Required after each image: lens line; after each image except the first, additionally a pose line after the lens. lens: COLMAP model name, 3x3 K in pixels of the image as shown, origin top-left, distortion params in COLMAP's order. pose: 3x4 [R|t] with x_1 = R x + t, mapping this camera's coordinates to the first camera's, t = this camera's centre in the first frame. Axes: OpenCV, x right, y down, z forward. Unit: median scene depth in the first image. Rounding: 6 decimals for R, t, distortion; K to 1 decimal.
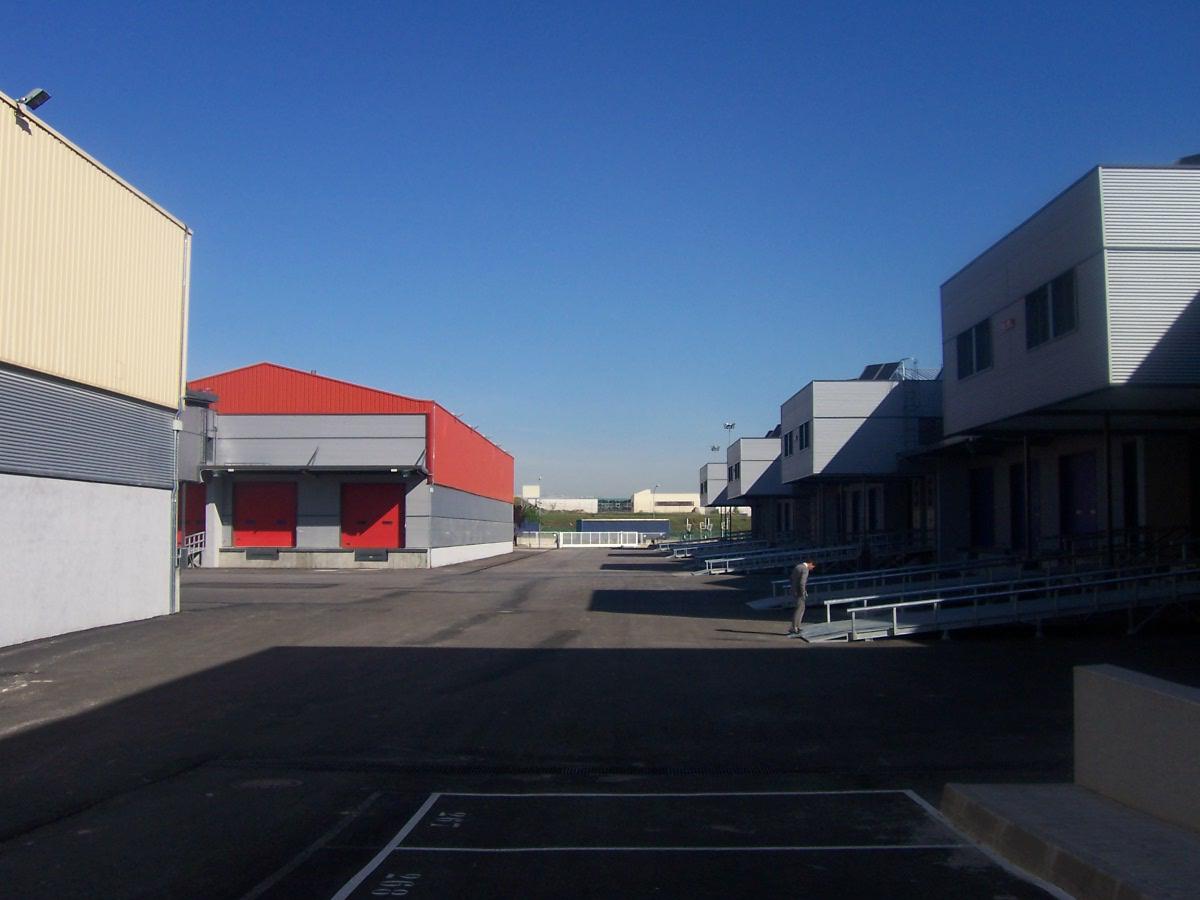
lens RADIAL K [[1255.7, 0, 602.6], [0, 1255.7, 451.0], [0, 0, 1]] dist [-0.097772, 0.000000]
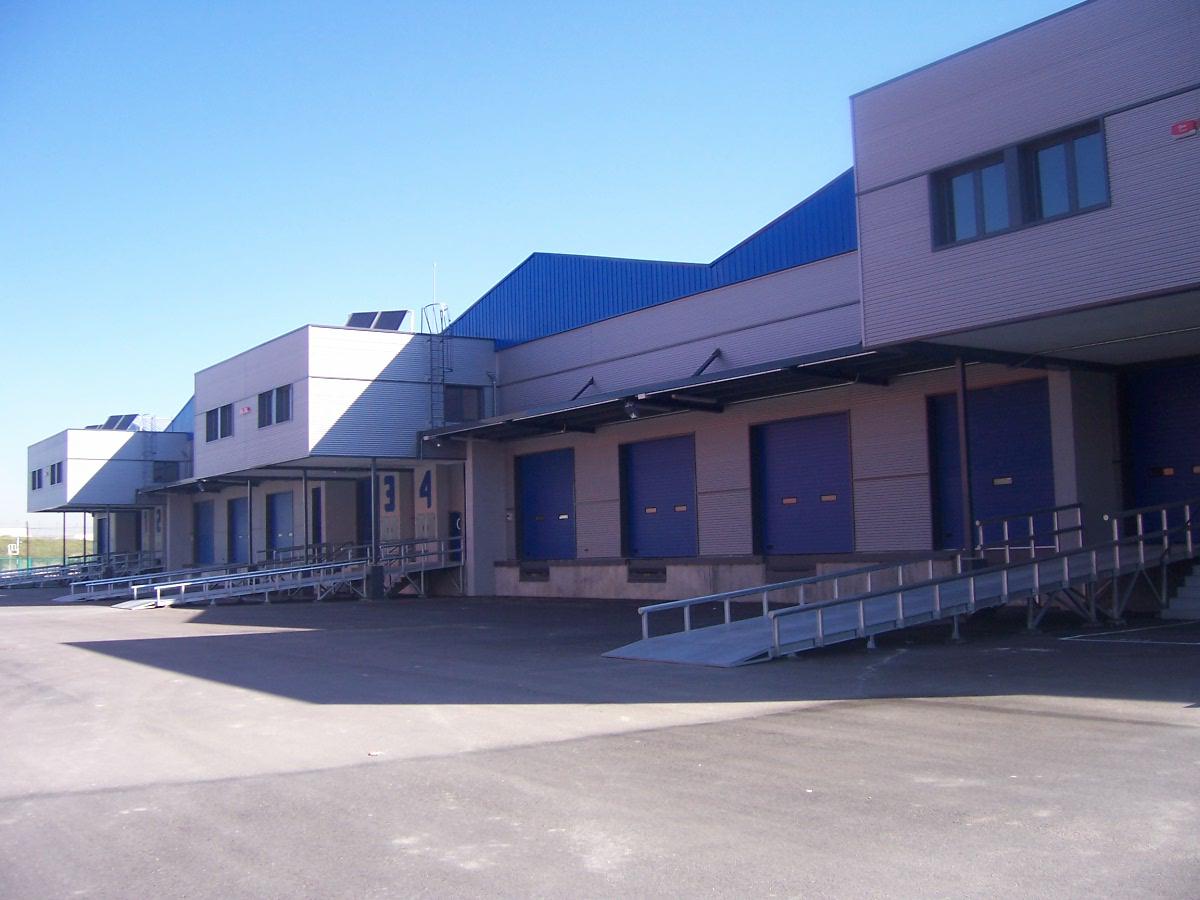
lens RADIAL K [[1255.7, 0, 599.6], [0, 1255.7, 443.3], [0, 0, 1]] dist [-0.097772, 0.000000]
pose [[0.806733, 0.039448, 0.589598, -0.097621], [-0.019823, 0.999014, -0.039718, -0.003222], [-0.590583, 0.020354, 0.806720, -0.216355]]
